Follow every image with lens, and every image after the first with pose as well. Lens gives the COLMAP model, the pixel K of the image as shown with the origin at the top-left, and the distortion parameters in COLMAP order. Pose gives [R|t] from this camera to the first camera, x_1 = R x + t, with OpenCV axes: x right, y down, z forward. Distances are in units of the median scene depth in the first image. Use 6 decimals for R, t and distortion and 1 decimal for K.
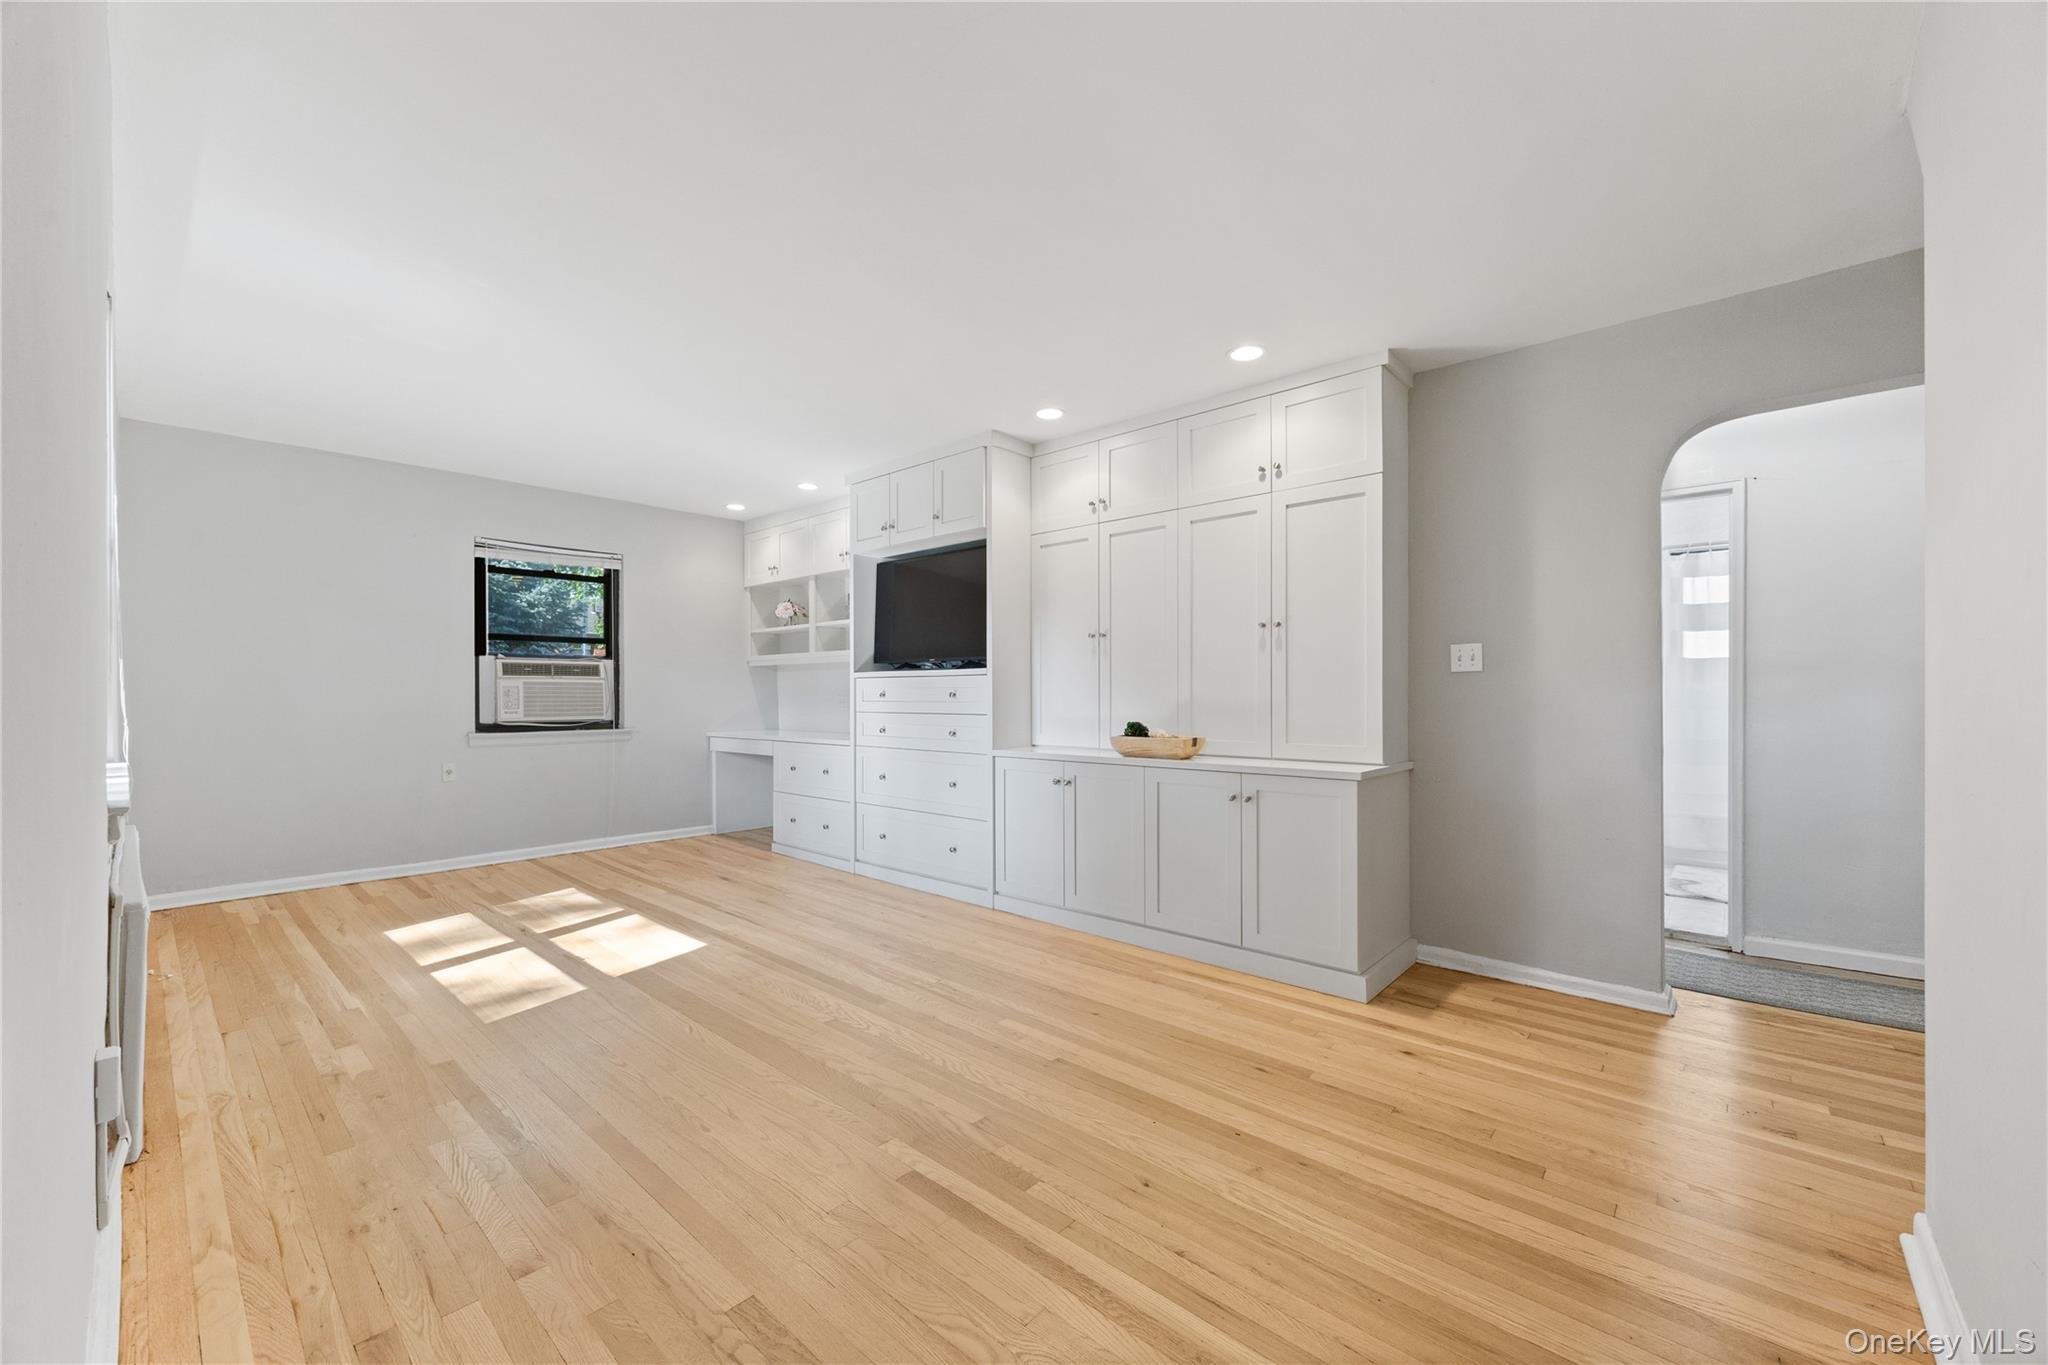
lens RADIAL K [[791.1, 0, 1020.0], [0, 791.1, 694.0], [0, 0, 1]] dist [-0.002334, 0.000161]
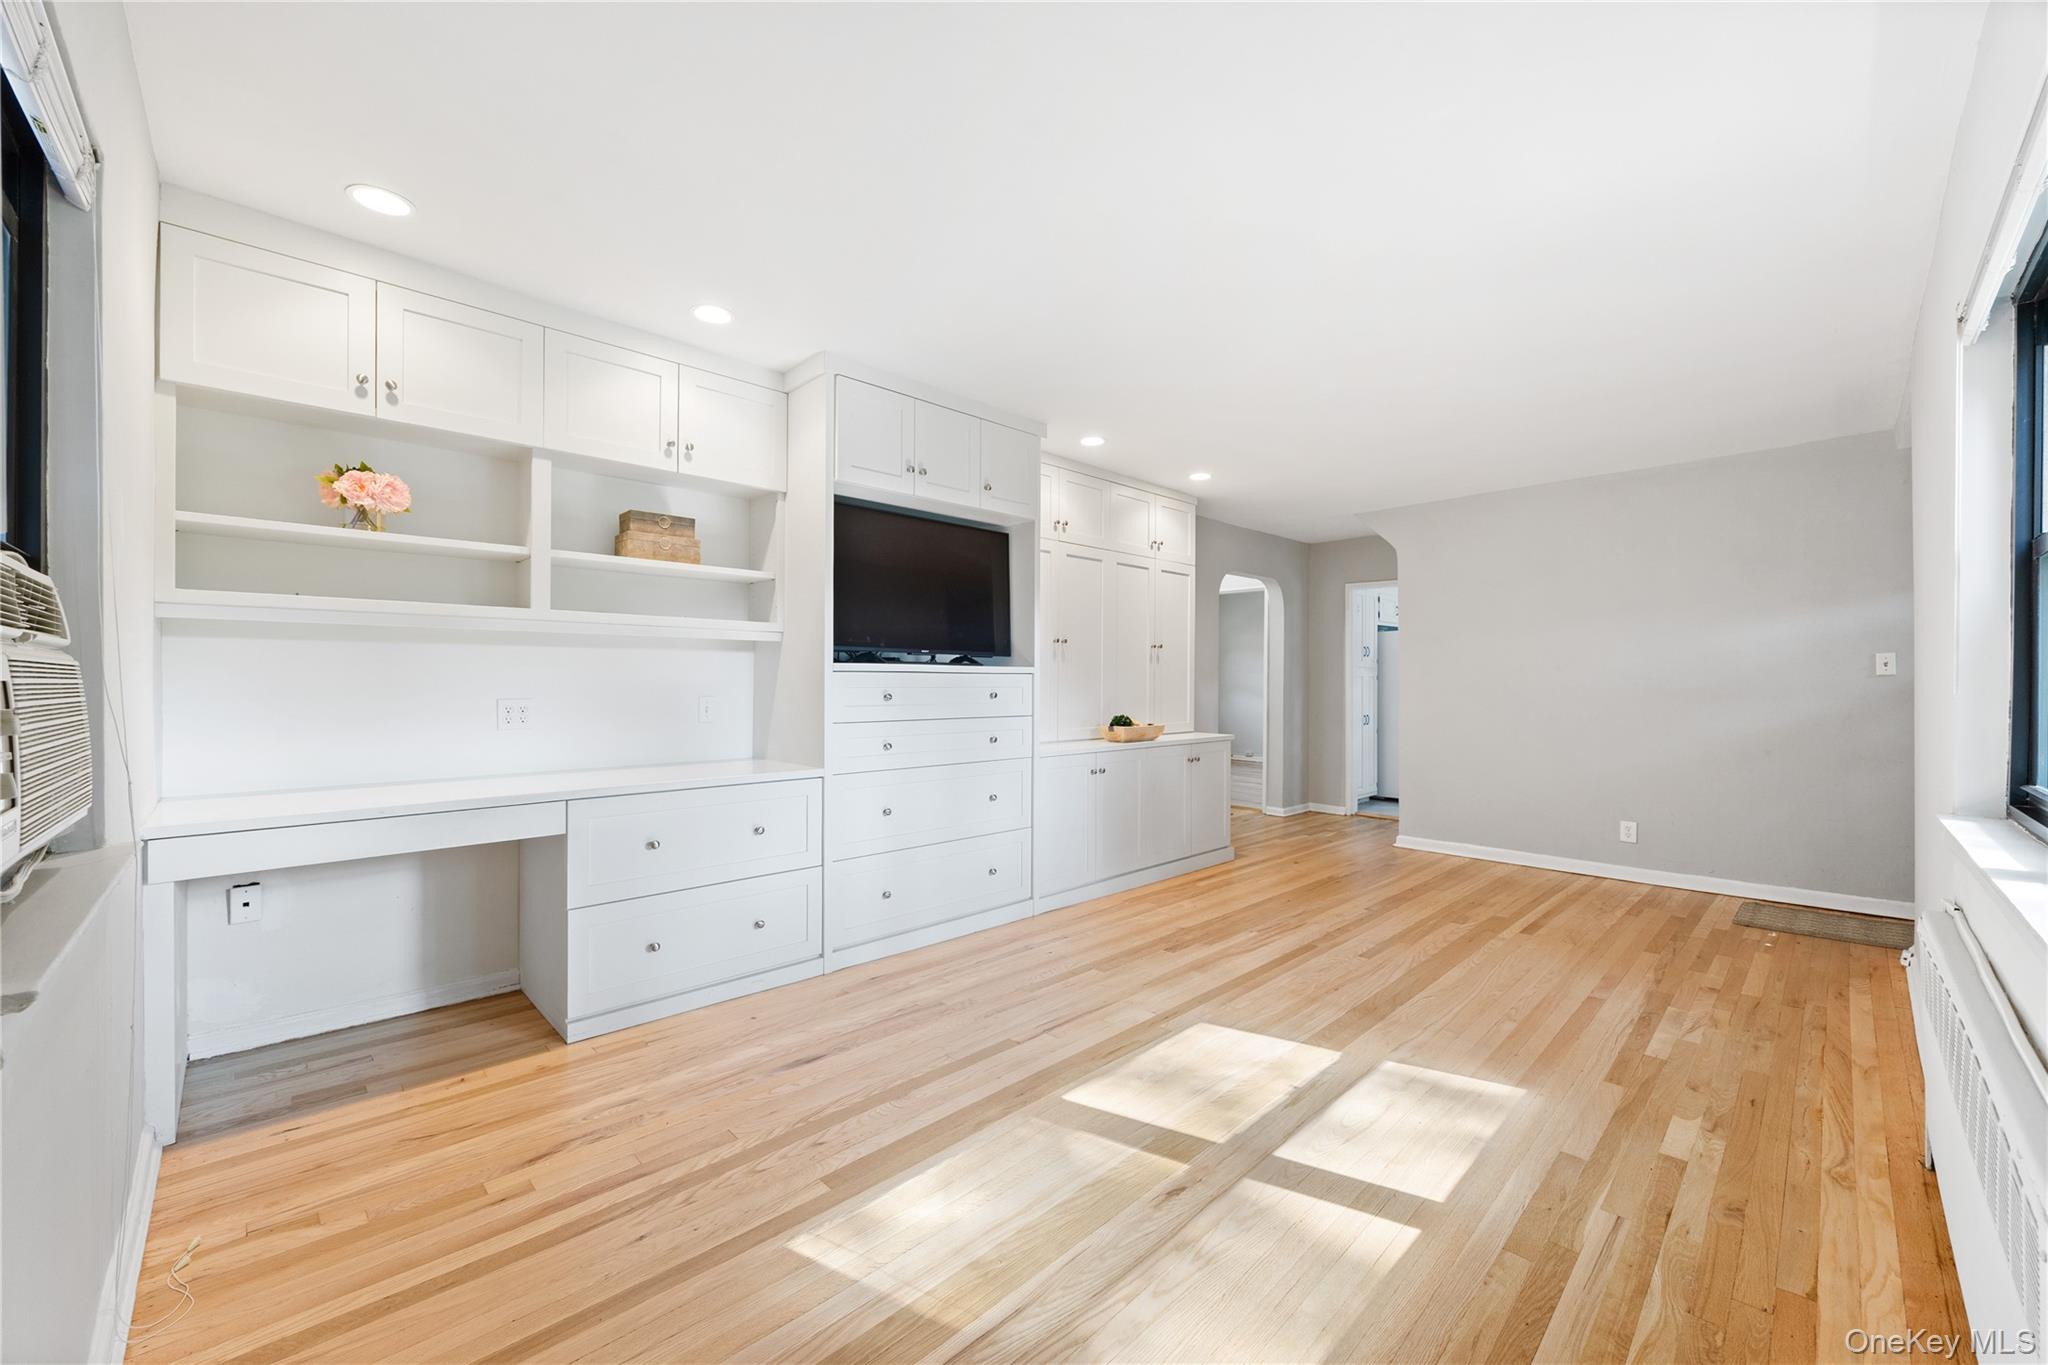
lens RADIAL K [[791.1, 0, 1019.7], [0, 791.1, 683.0], [0, 0, 1]] dist [-0.002334, 0.000161]
pose [[0.075795, -0.001160, 0.997123, -1.214066], [-0.005790, 0.999982, 0.001604, -0.018309], [-0.997107, -0.005895, 0.075787, 1.146229]]
